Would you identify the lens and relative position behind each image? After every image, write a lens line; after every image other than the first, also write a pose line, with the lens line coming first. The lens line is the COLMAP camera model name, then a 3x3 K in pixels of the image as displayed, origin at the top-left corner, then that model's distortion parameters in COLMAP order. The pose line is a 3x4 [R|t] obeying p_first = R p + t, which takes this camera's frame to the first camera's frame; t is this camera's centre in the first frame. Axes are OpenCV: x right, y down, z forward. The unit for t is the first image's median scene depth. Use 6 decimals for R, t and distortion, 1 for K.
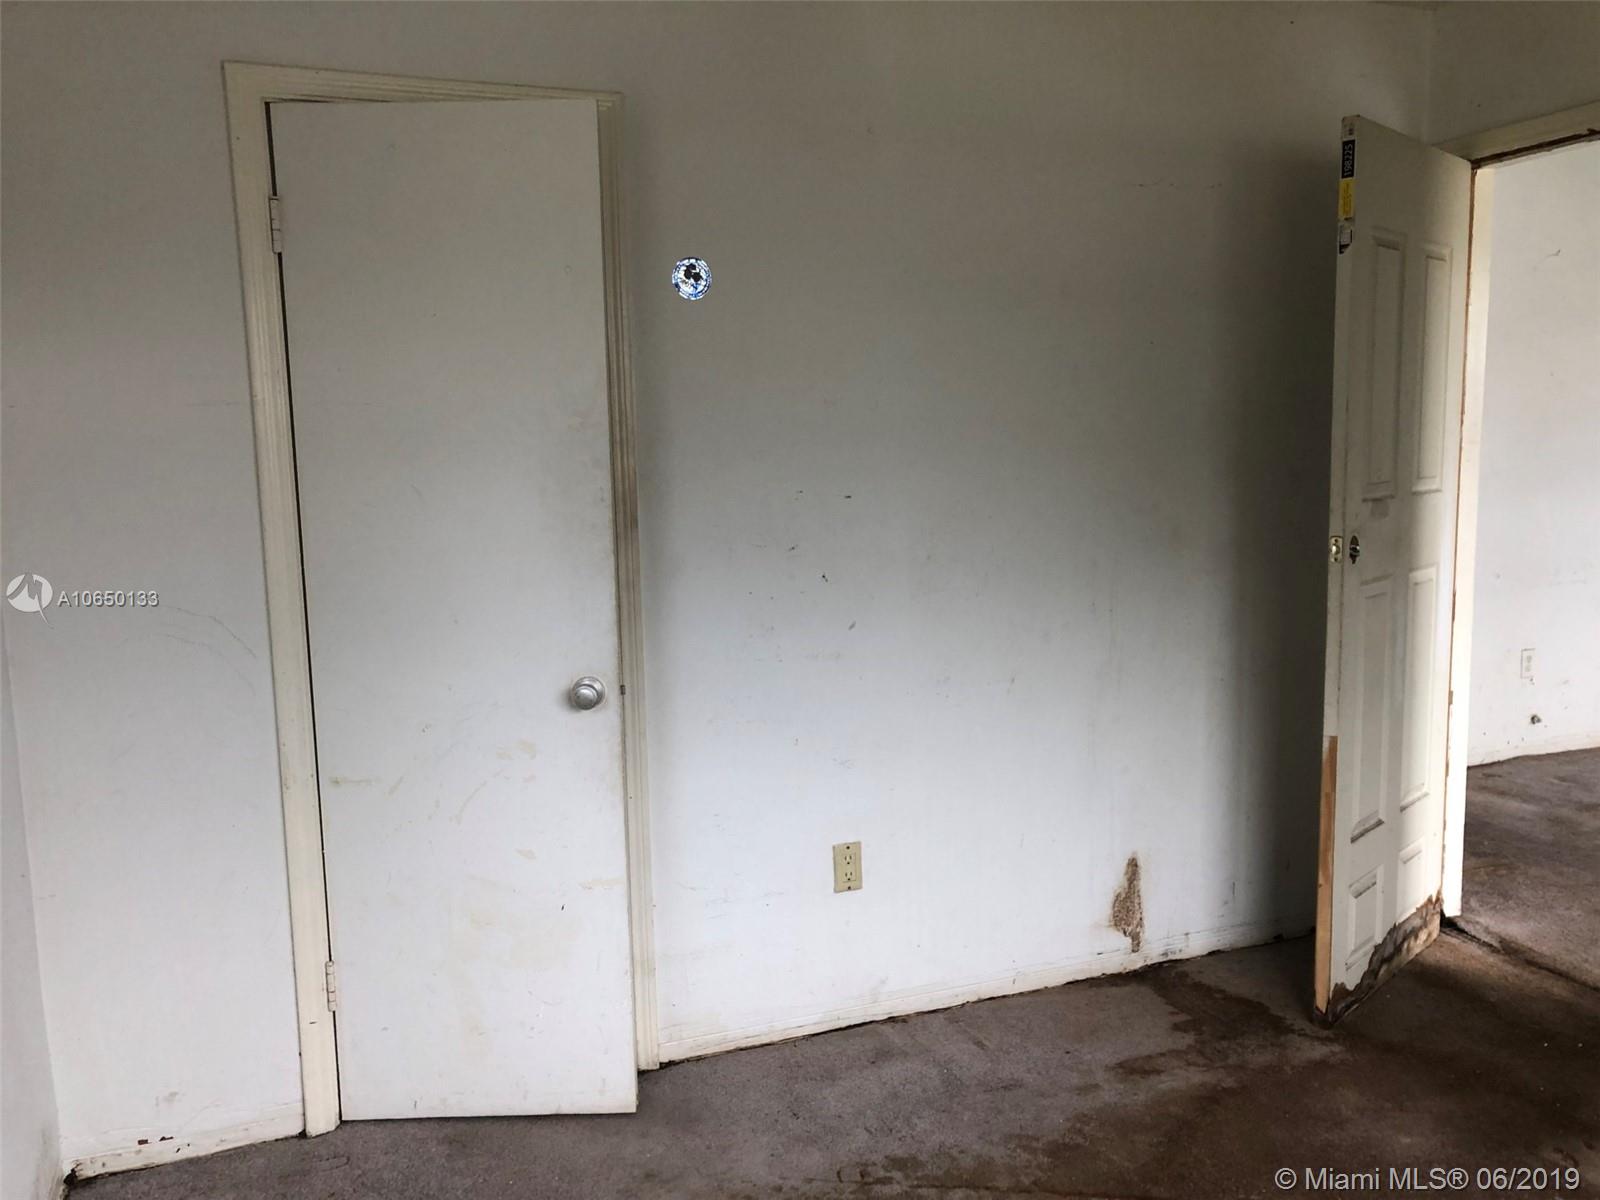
lens RADIAL K [[1328.2, 0, 801.7], [0, 1328.2, 629.8], [0, 0, 1]] dist [0.065021, -0.111583]
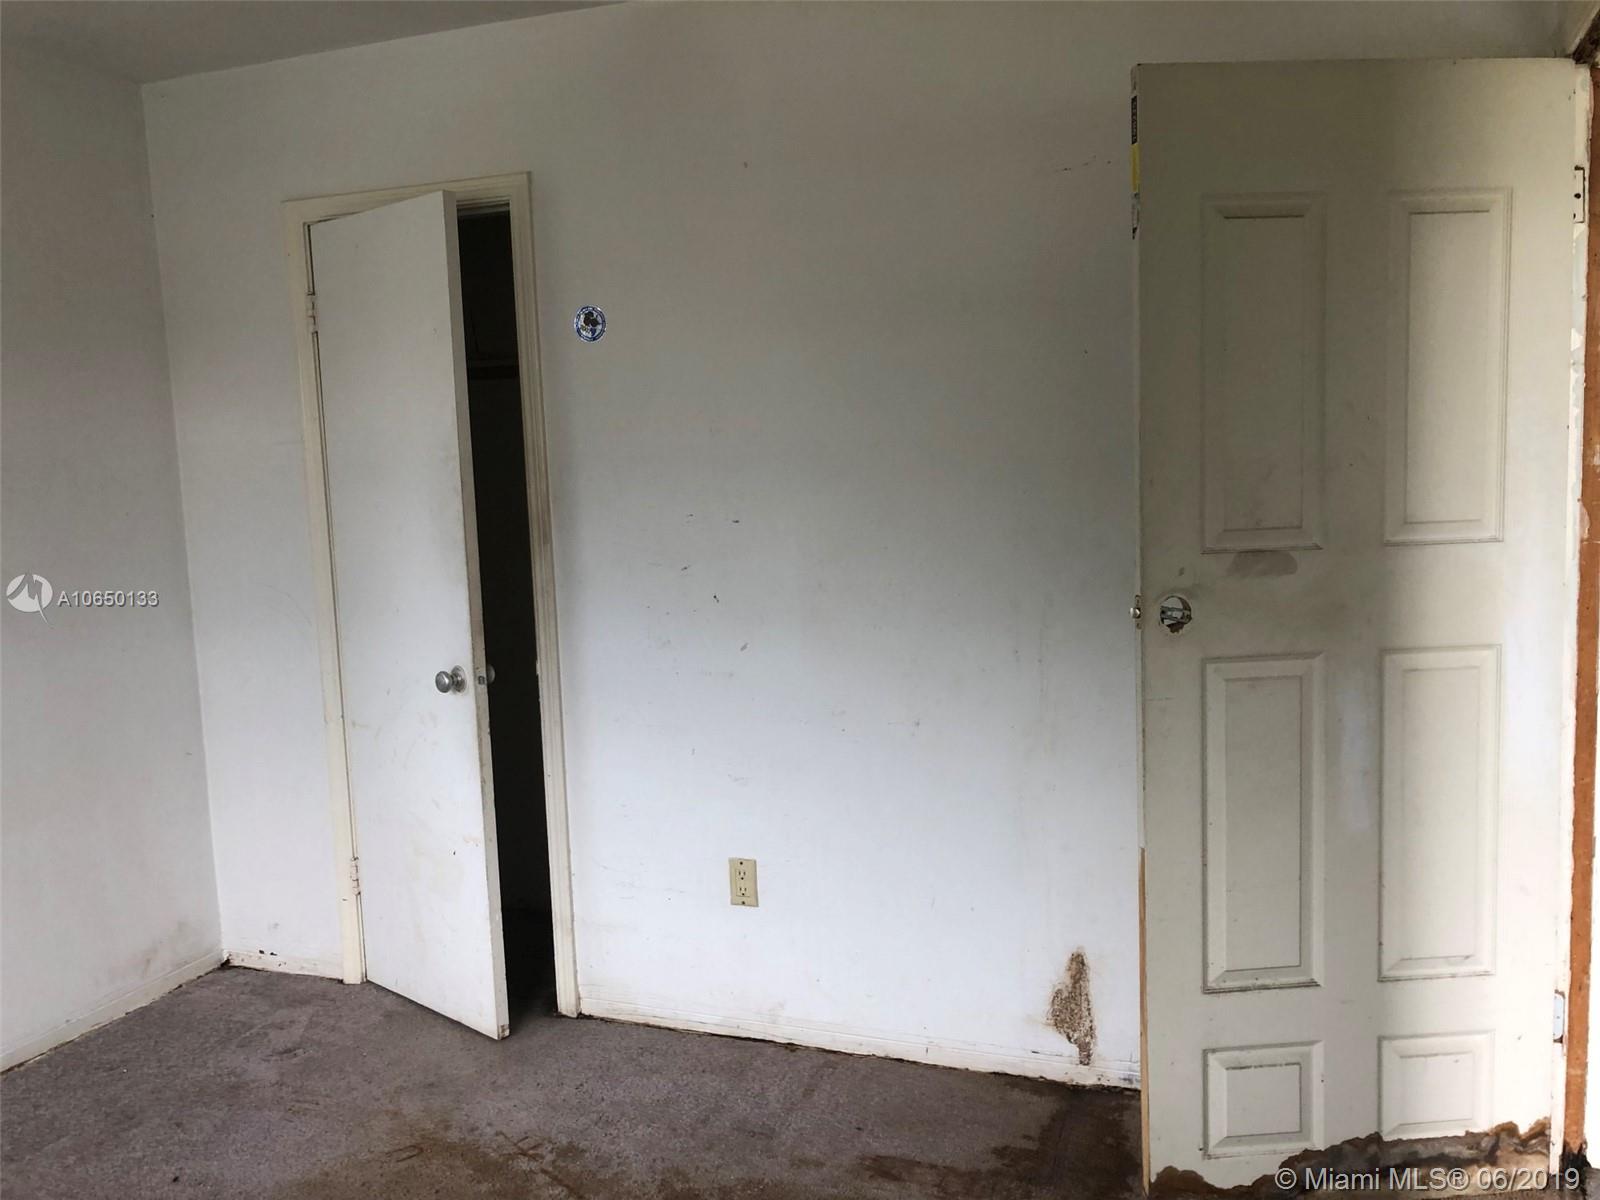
lens RADIAL K [[1337.8, 0, 800.0], [0, 1337.8, 600.0], [0, 0, 1]] dist [0.011518, -0.000560]
pose [[0.730327, 0.077135, -0.678729, 0.718408], [-0.078140, 0.996516, 0.029170, -0.068175], [0.678614, 0.031732, 0.733809, 0.259788]]
